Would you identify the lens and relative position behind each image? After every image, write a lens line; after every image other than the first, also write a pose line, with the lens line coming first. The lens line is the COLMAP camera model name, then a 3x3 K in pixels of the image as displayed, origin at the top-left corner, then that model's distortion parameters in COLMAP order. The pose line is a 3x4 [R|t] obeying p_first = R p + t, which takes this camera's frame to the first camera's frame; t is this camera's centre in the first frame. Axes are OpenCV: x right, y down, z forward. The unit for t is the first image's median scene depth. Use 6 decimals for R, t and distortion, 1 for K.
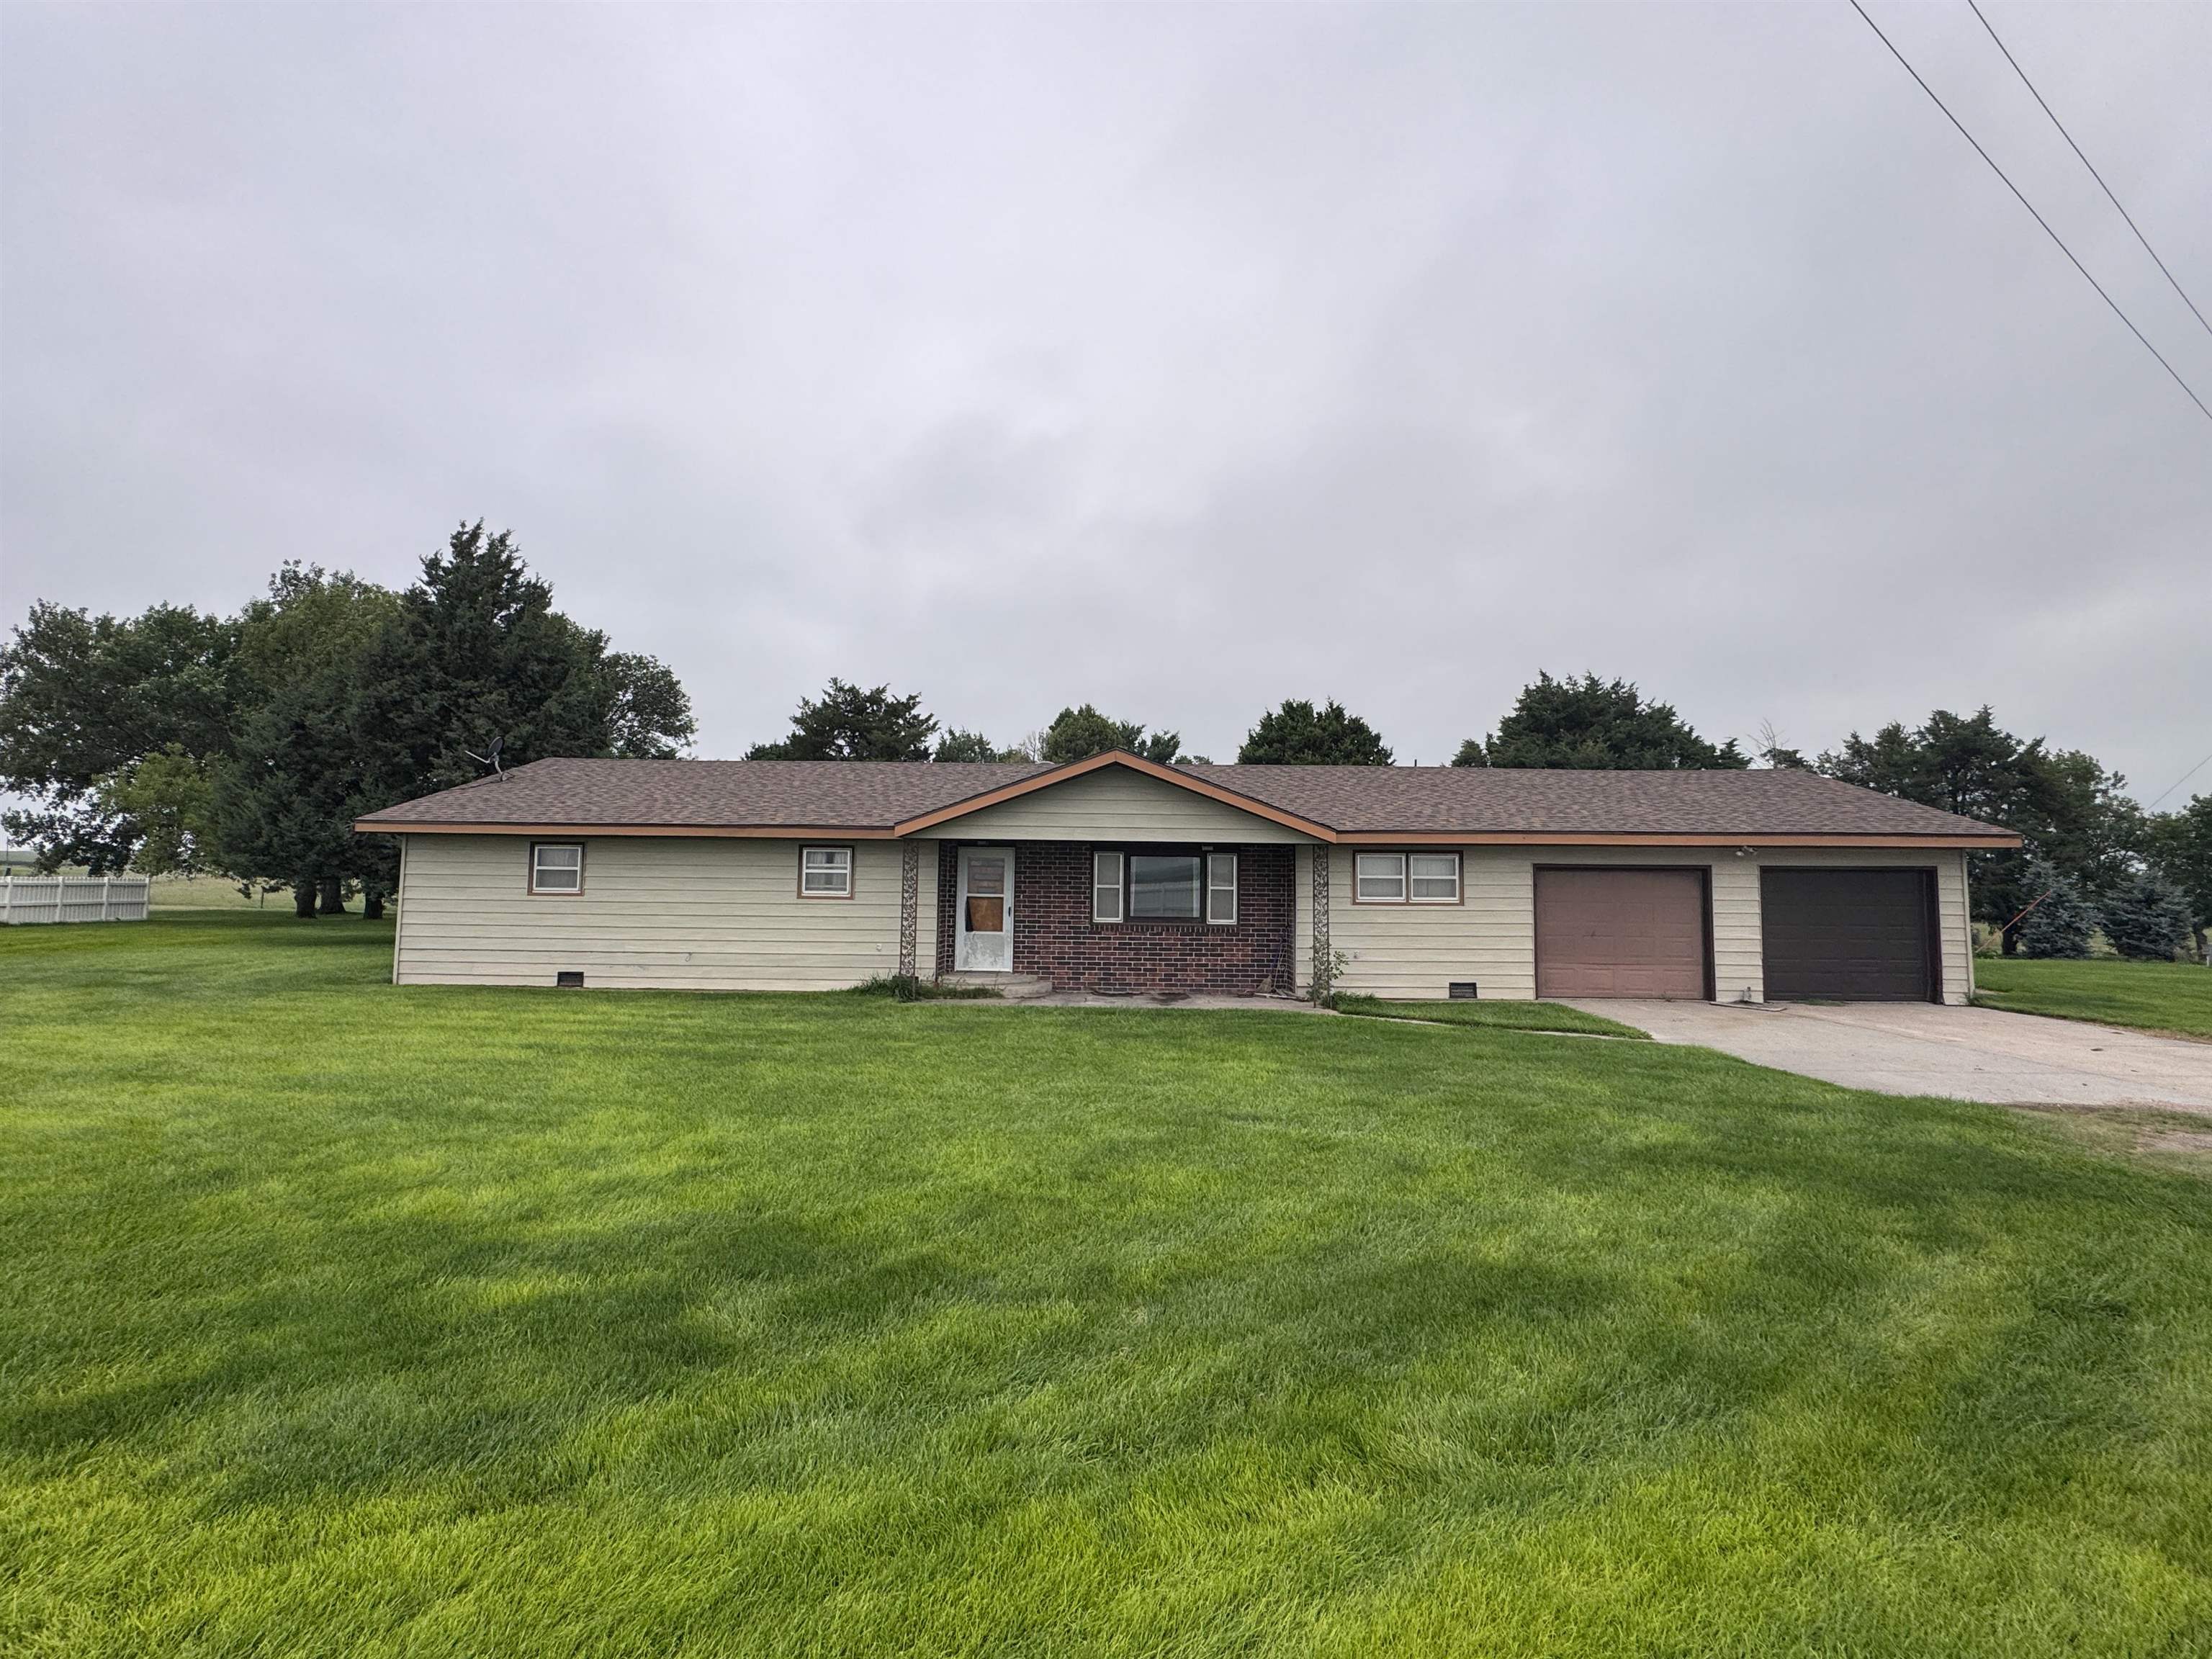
lens RADIAL K [[944.6, 0, 1106.0], [0, 944.6, 829.5], [0, 0, 1]] dist [-0.000644, -0.000049]
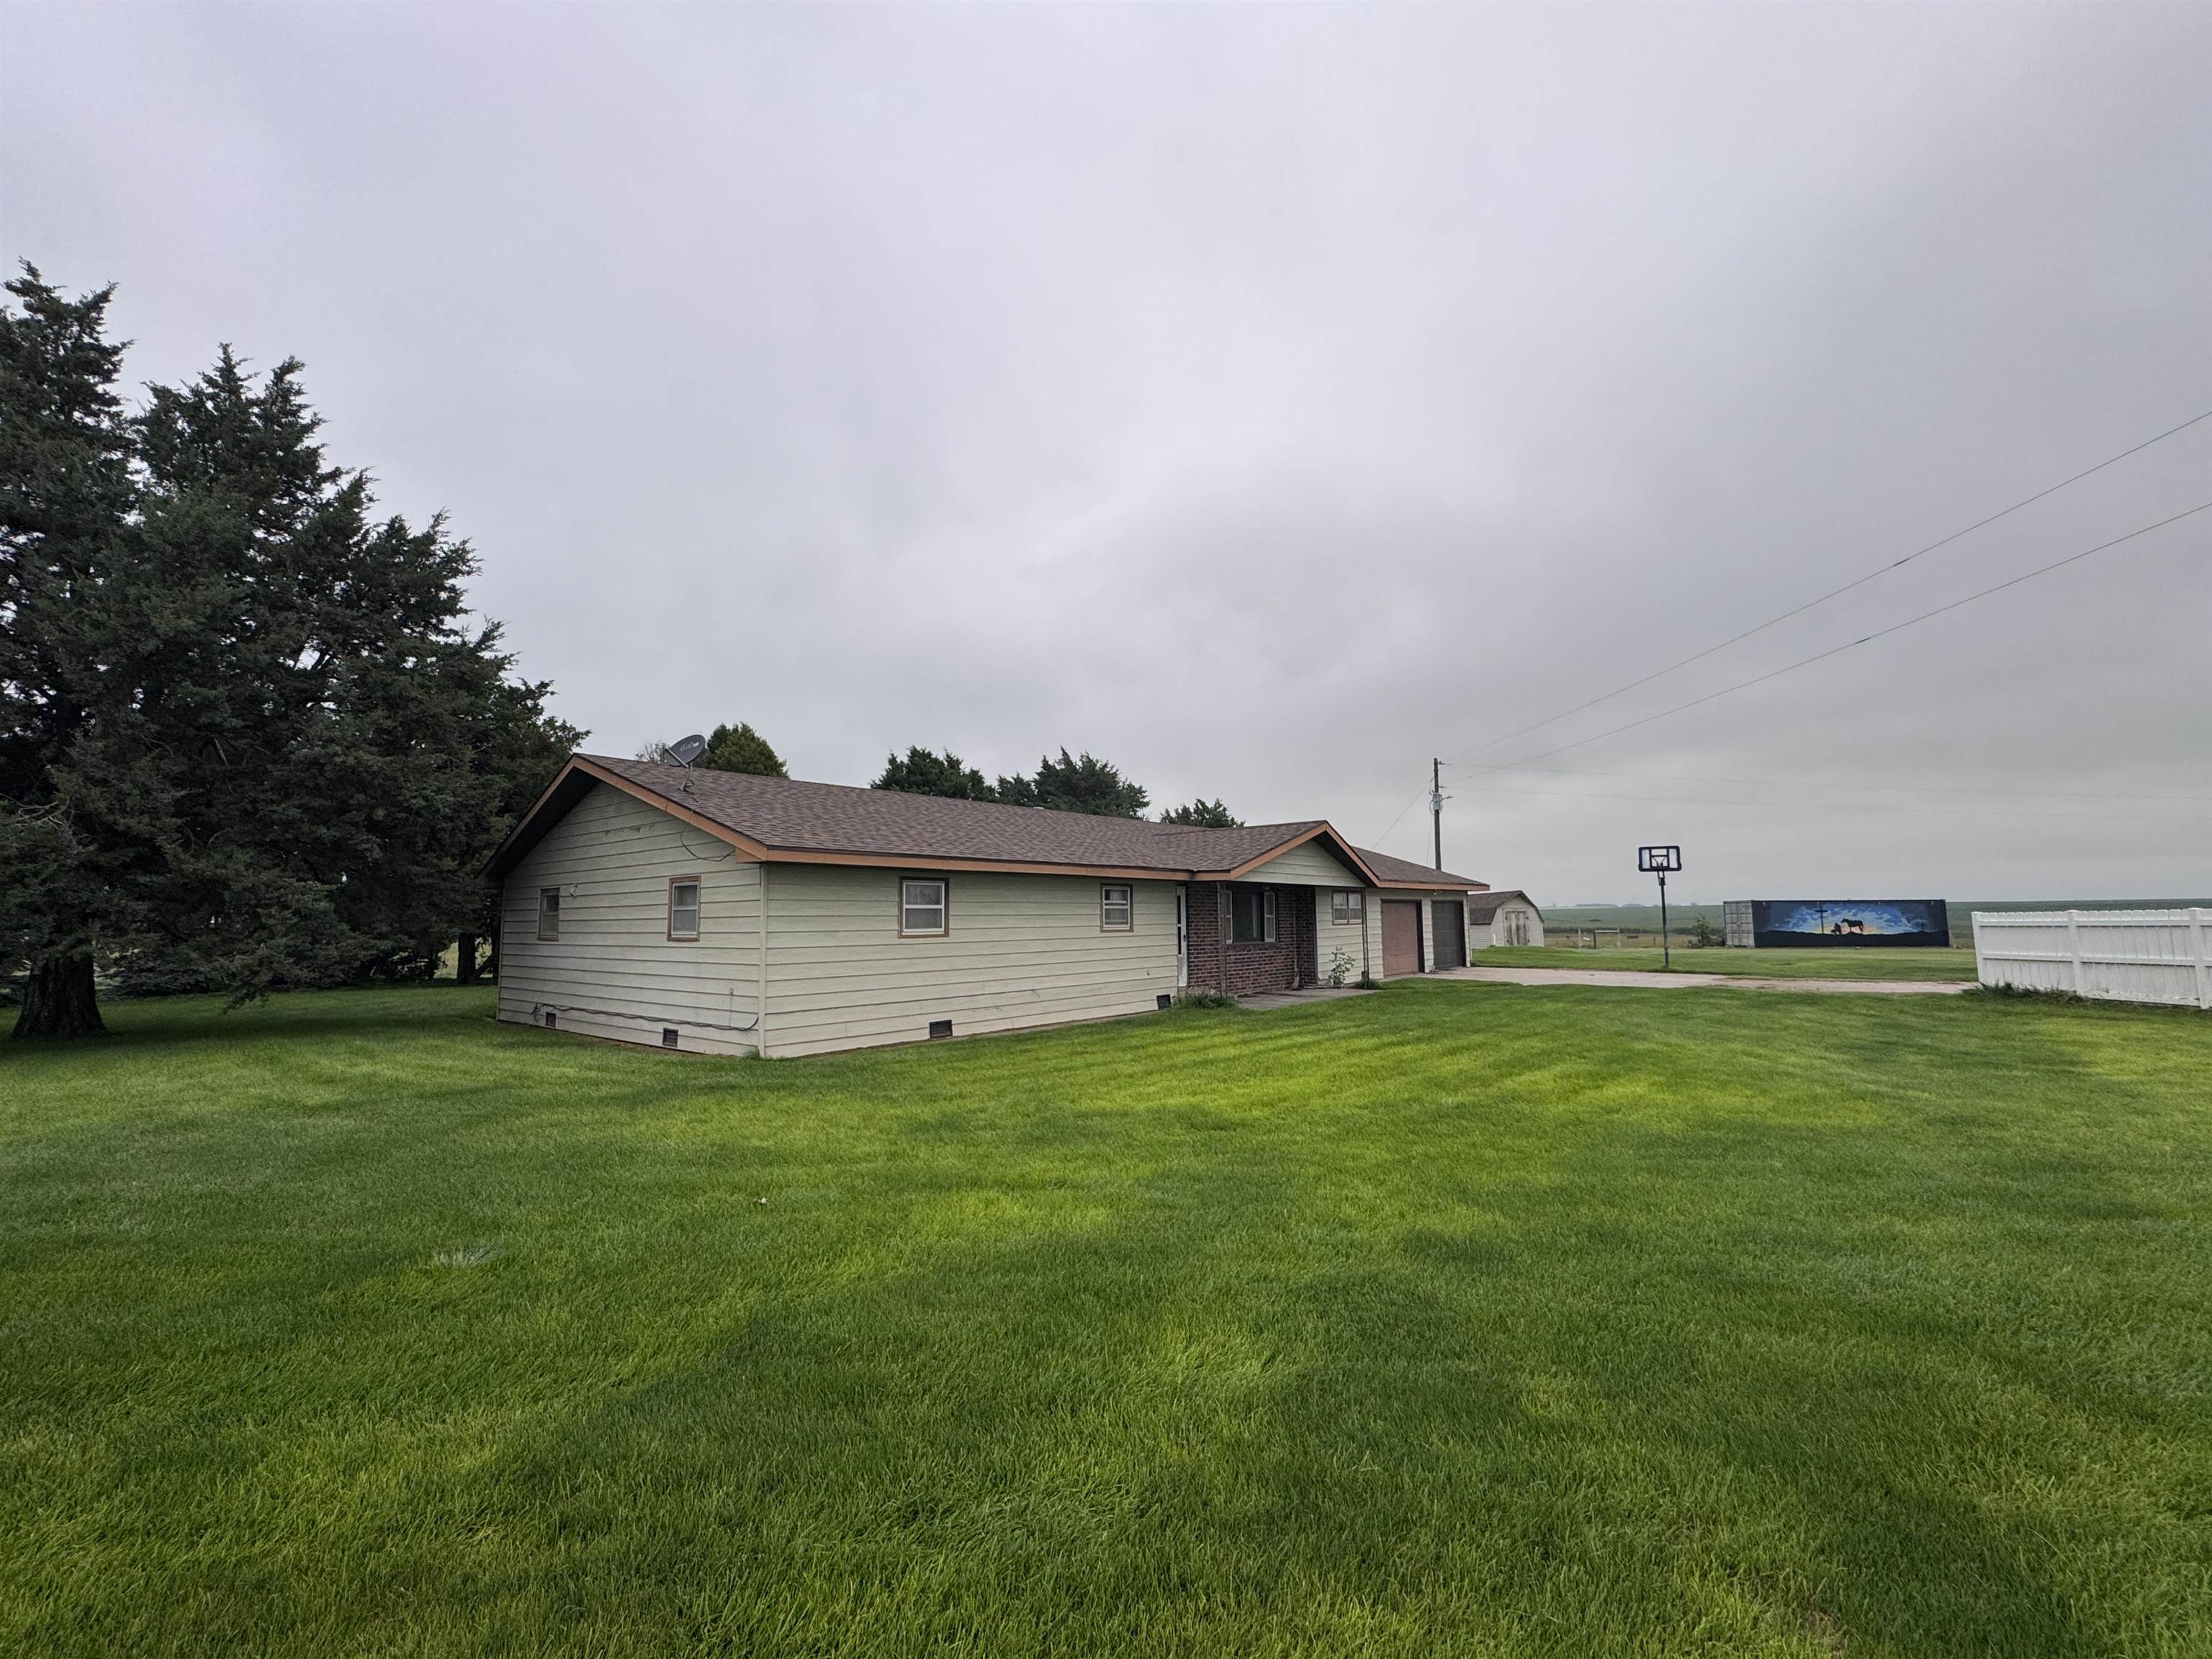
lens RADIAL K [[944.6, 0, 1106.0], [0, 944.6, 829.5], [0, 0, 1]] dist [-0.000644, -0.000049]
pose [[0.617121, 0.055341, 0.784920, -1.188026], [-0.032828, 0.998466, -0.044587, 0.002198], [-0.786183, 0.001748, 0.617991, 0.313573]]
